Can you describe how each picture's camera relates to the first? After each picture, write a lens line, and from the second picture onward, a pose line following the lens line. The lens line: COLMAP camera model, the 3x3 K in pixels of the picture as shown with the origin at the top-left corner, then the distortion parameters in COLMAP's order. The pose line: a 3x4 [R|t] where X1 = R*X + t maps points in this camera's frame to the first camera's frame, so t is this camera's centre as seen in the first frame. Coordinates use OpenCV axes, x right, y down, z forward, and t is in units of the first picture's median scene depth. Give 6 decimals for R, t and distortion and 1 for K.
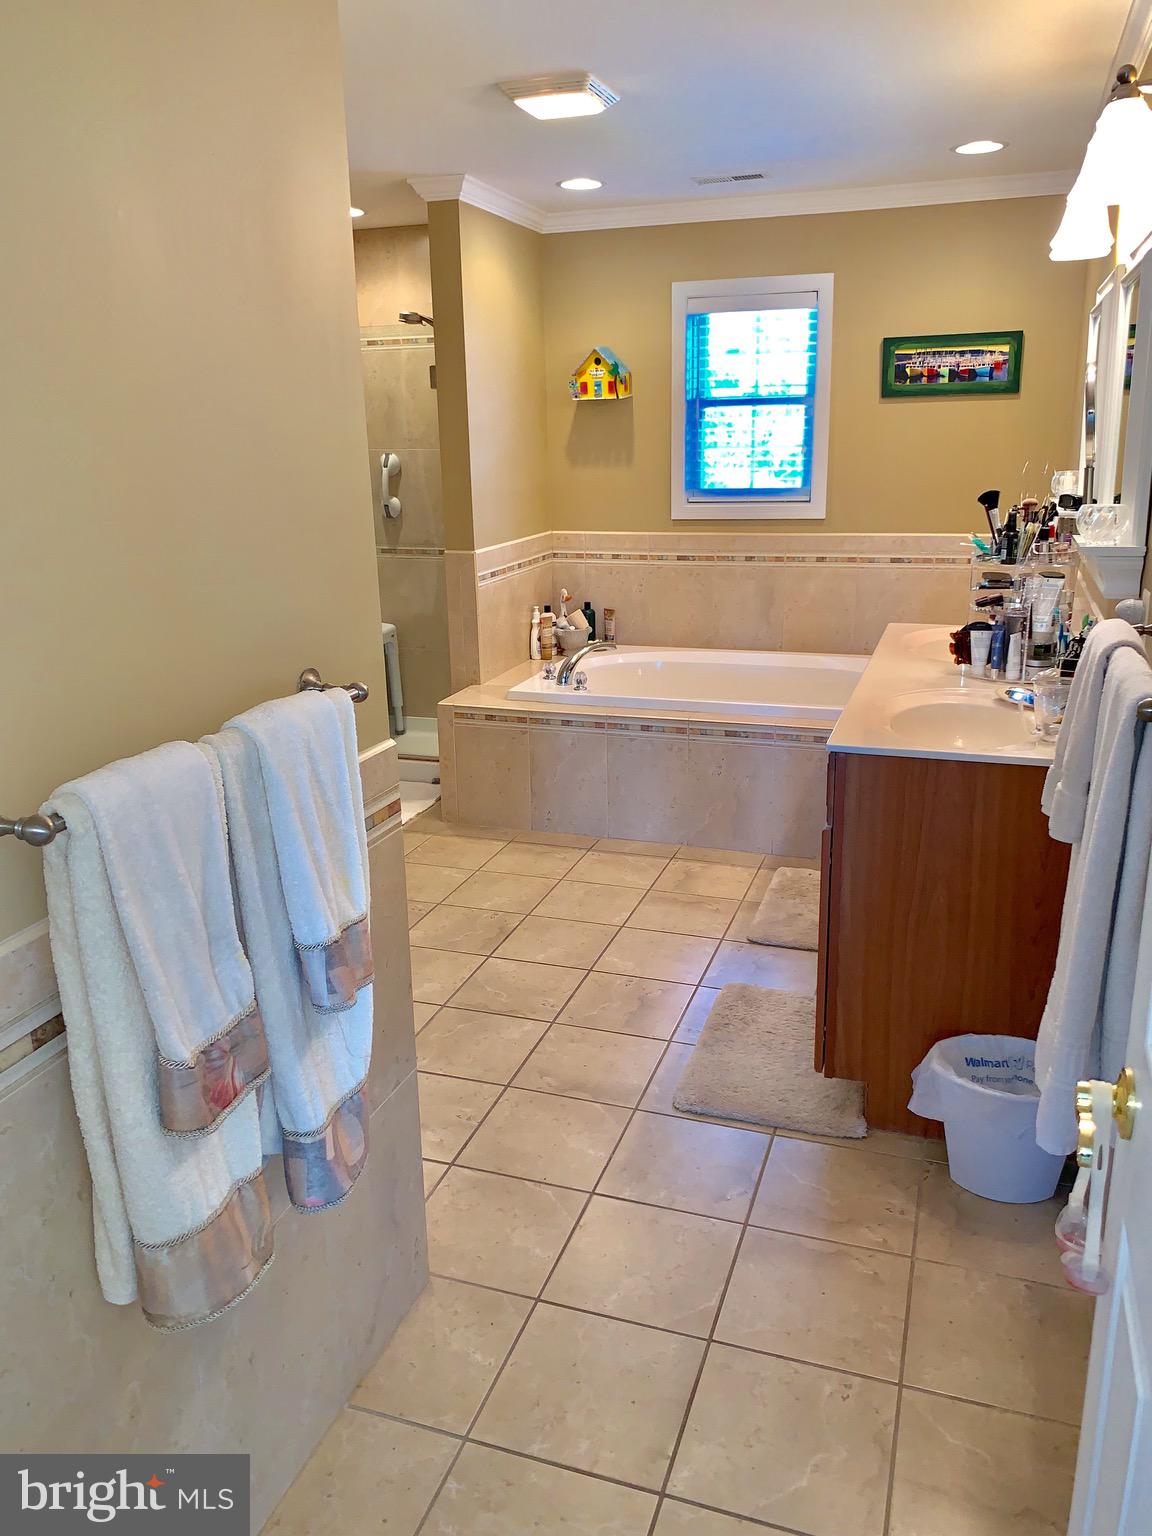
lens RADIAL K [[1171.8, 0, 570.3], [0, 1171.8, 774.6], [0, 0, 1]] dist [0.047959, -0.080384]
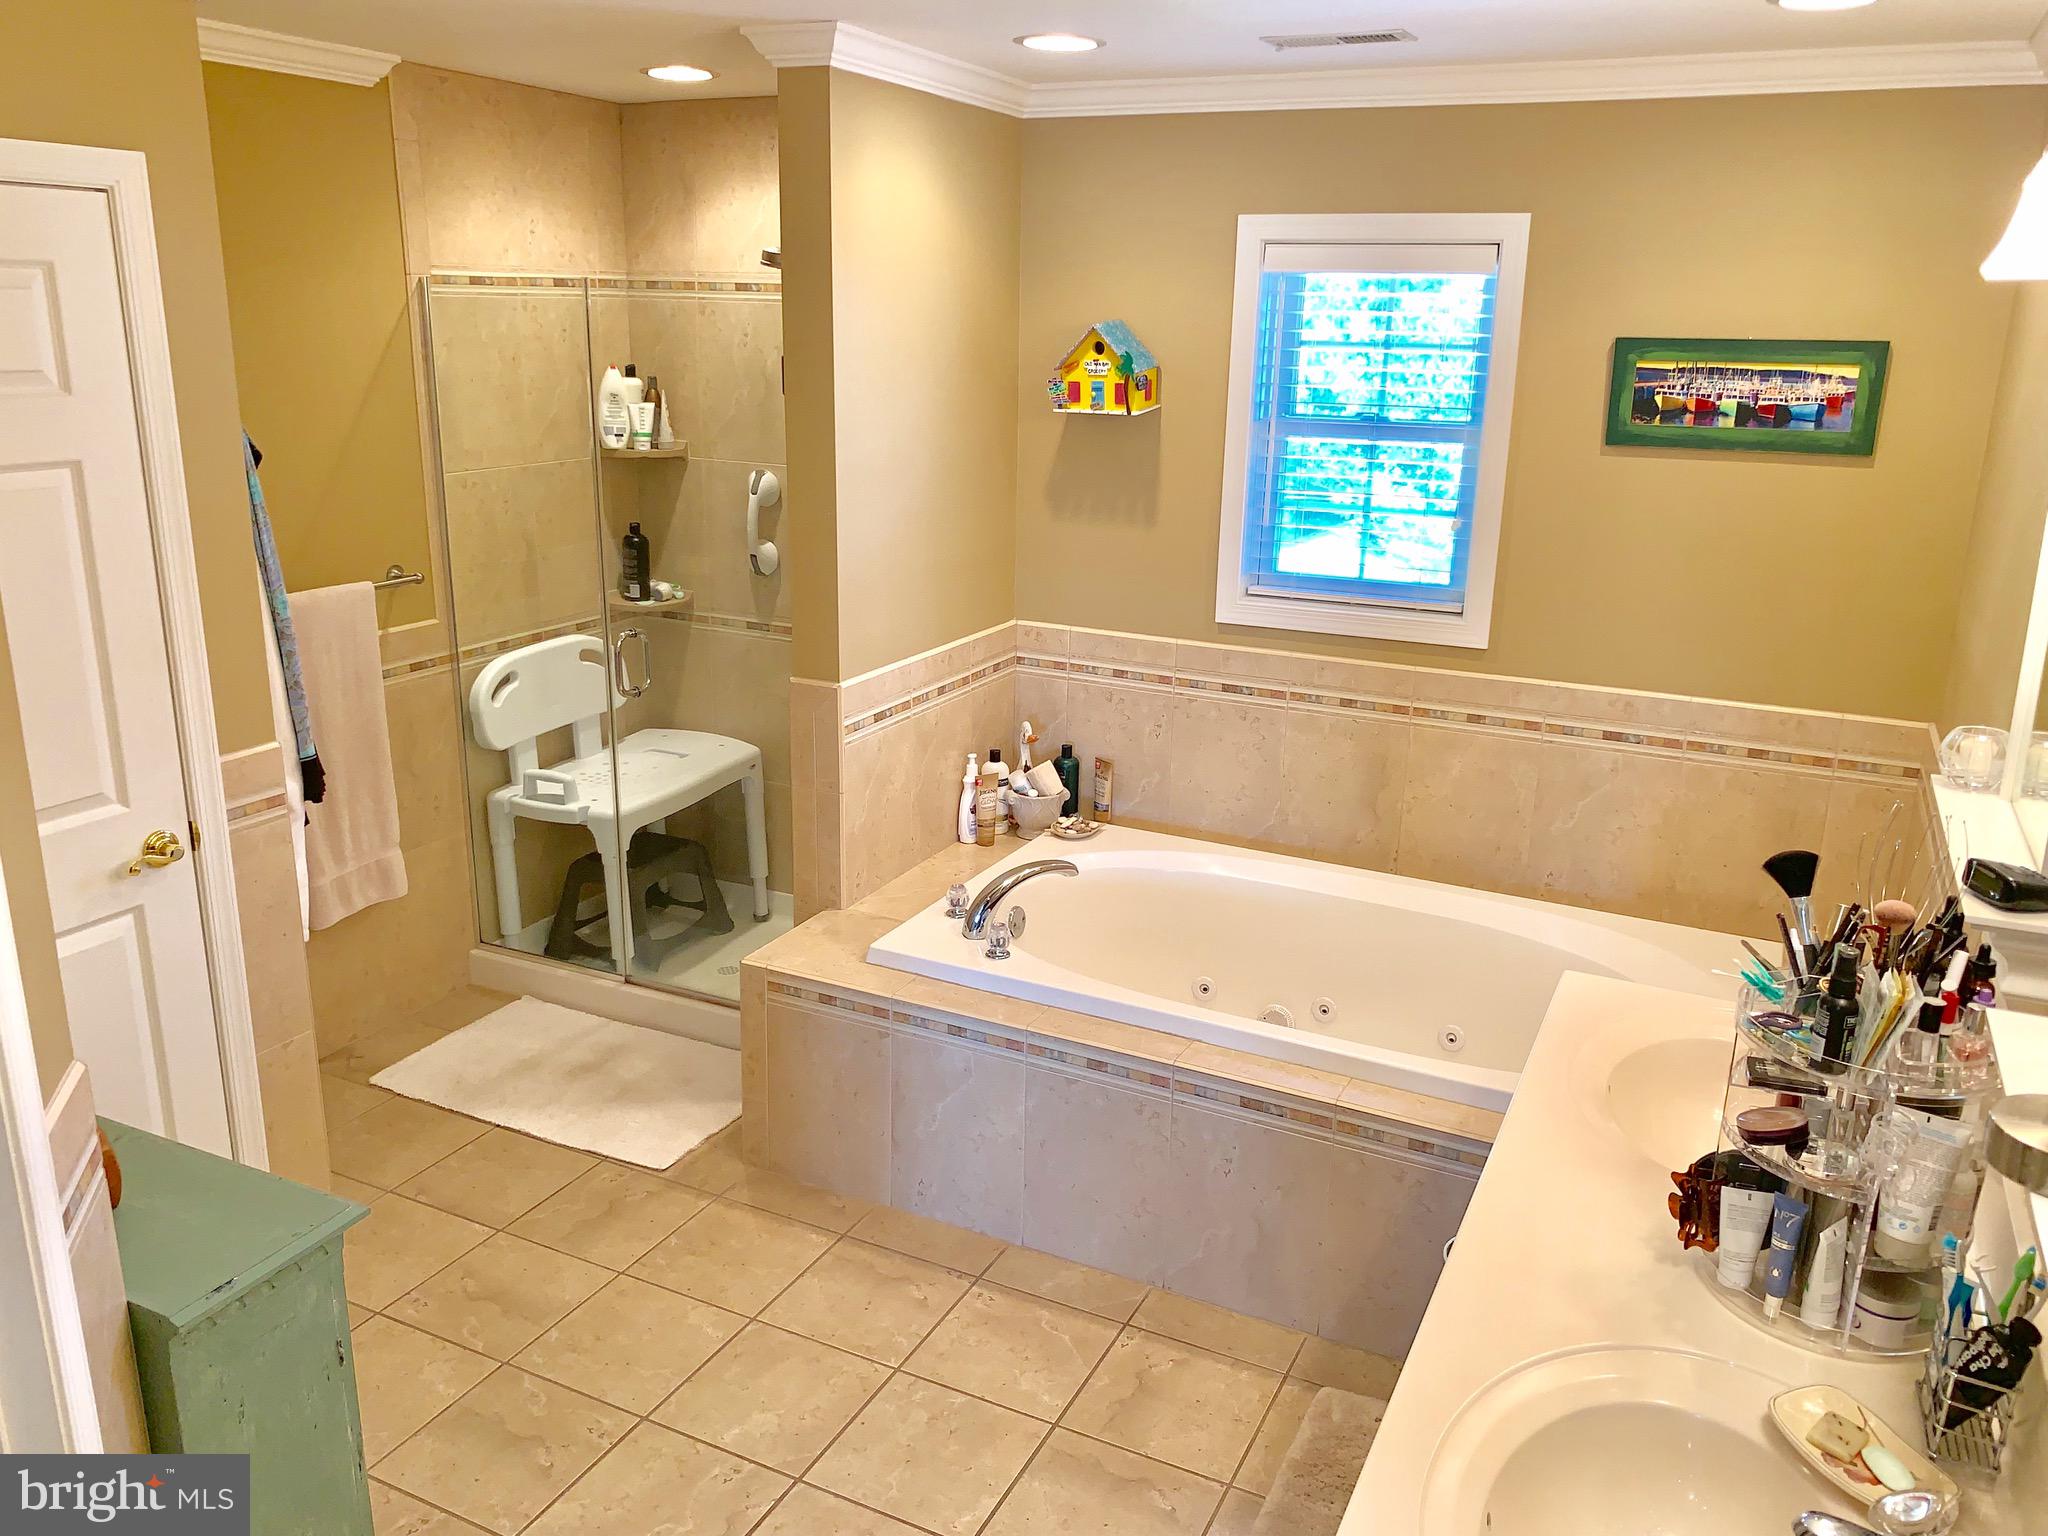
lens RADIAL K [[1562.5, 0, 1021.9], [0, 1562.5, 759.9], [0, 0, 1]] dist [0.047959, -0.080384]
pose [[0.991453, 0.072172, -0.108680, 0.084848], [-0.072844, 0.997341, -0.002225, -0.149991], [0.108231, 0.010122, 0.994074, 0.247013]]
